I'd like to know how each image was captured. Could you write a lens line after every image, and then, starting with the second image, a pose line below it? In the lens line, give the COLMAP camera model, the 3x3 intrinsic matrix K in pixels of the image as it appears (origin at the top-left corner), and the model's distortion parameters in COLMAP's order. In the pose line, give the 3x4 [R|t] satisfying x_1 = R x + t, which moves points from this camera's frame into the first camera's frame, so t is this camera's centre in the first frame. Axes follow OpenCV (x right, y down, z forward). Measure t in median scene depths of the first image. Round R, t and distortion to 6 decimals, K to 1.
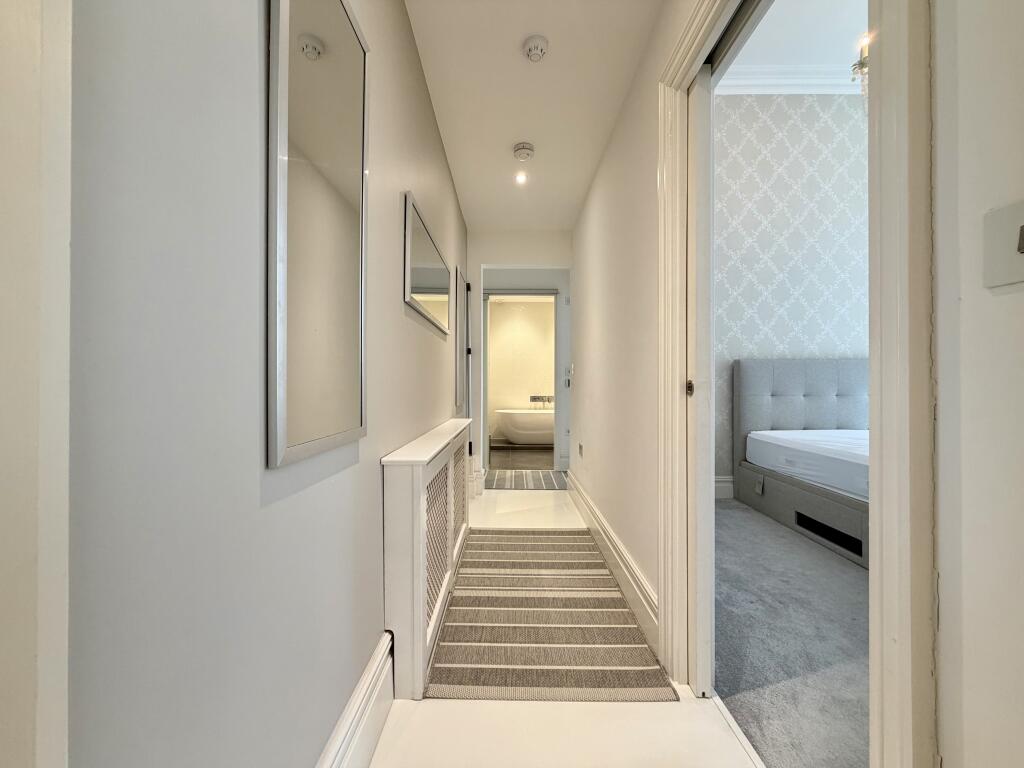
lens RADIAL K [[411.1, 0, 511.1], [0, 411.1, 382.1], [0, 0, 1]] dist [0.000659, -0.000530]
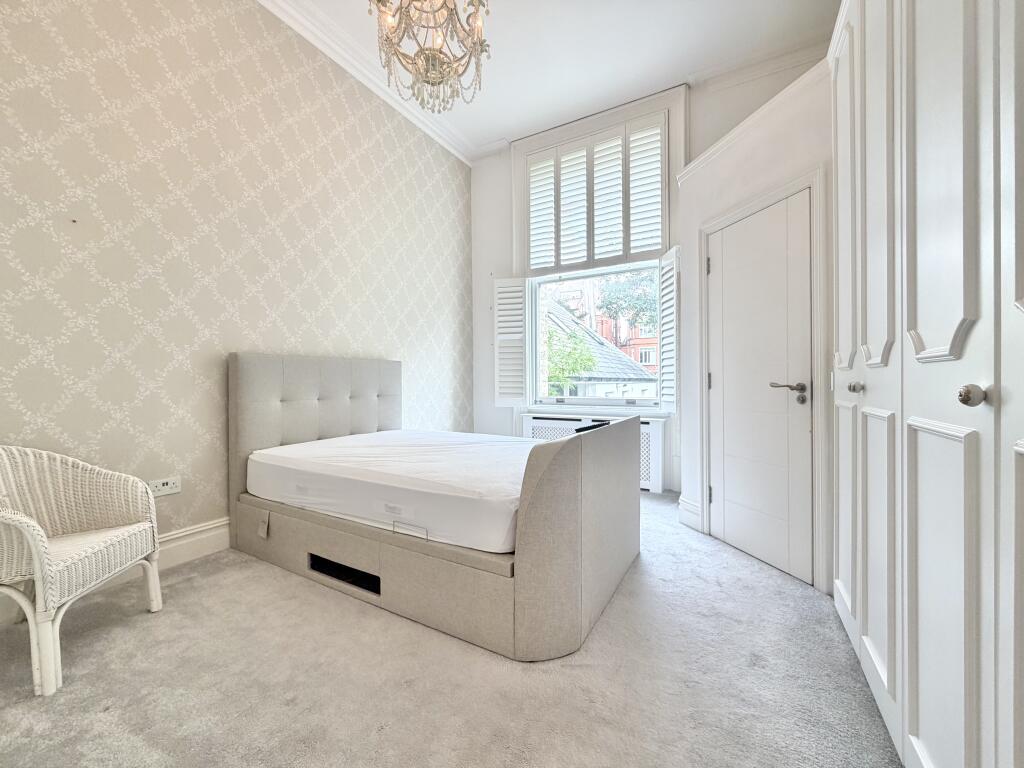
lens RADIAL K [[411.1, 0, 509.9], [0, 411.1, 383.4], [0, 0, 1]] dist [0.000659, -0.000530]
pose [[0.495989, -0.006617, 0.868304, 0.173109], [0.001775, 0.999977, 0.006607, -0.004910], [-0.868327, -0.001736, 0.495989, 0.236807]]
